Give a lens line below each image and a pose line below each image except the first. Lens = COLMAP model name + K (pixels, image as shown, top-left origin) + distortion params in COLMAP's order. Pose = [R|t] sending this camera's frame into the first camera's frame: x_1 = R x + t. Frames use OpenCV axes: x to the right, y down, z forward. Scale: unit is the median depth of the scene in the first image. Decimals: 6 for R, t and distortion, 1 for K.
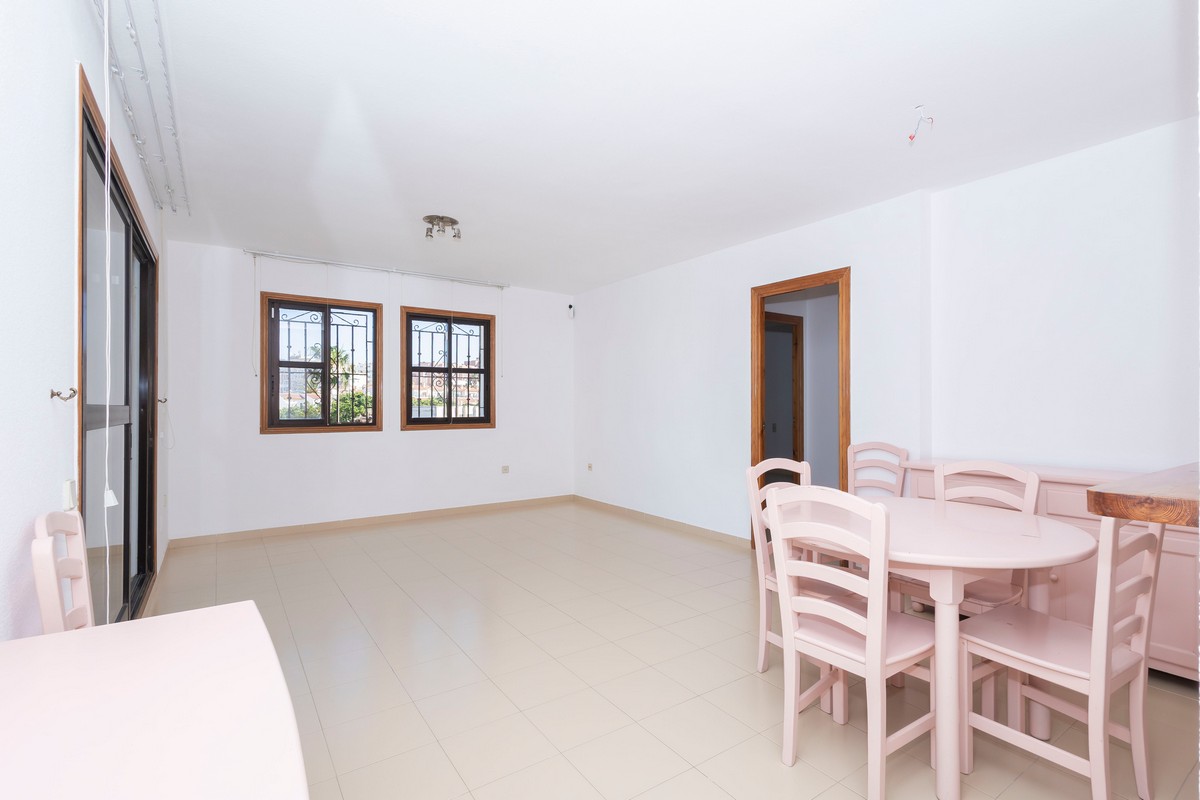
lens RADIAL K [[553.2, 0, 637.3], [0, 553.2, 400.6], [0, 0, 1]] dist [0.012510, -0.001301]
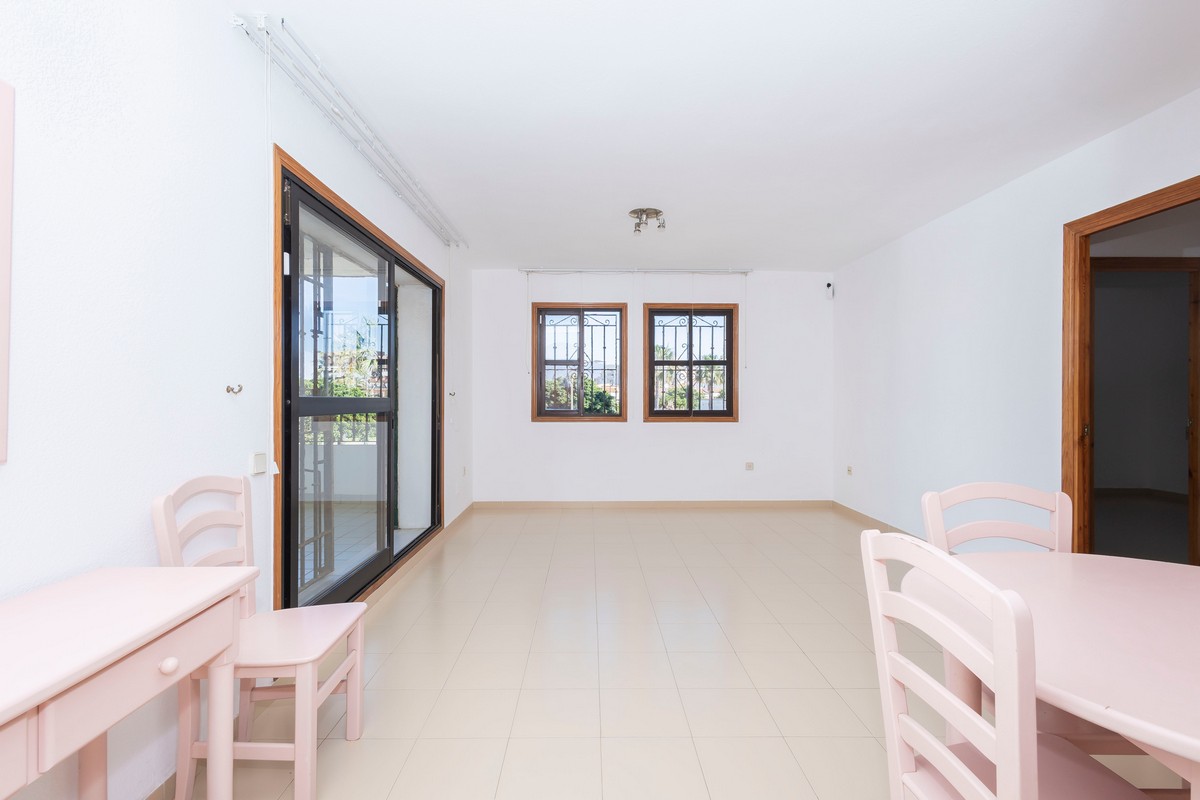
lens RADIAL K [[553.2, 0, 607.2], [0, 553.2, 396.8], [0, 0, 1]] dist [0.012510, -0.001301]
pose [[0.816140, 0.000679, -0.577854, 0.124774], [0.003067, 0.999980, 0.005507, 0.000497], [0.577846, -0.006266, 0.816122, 0.106121]]
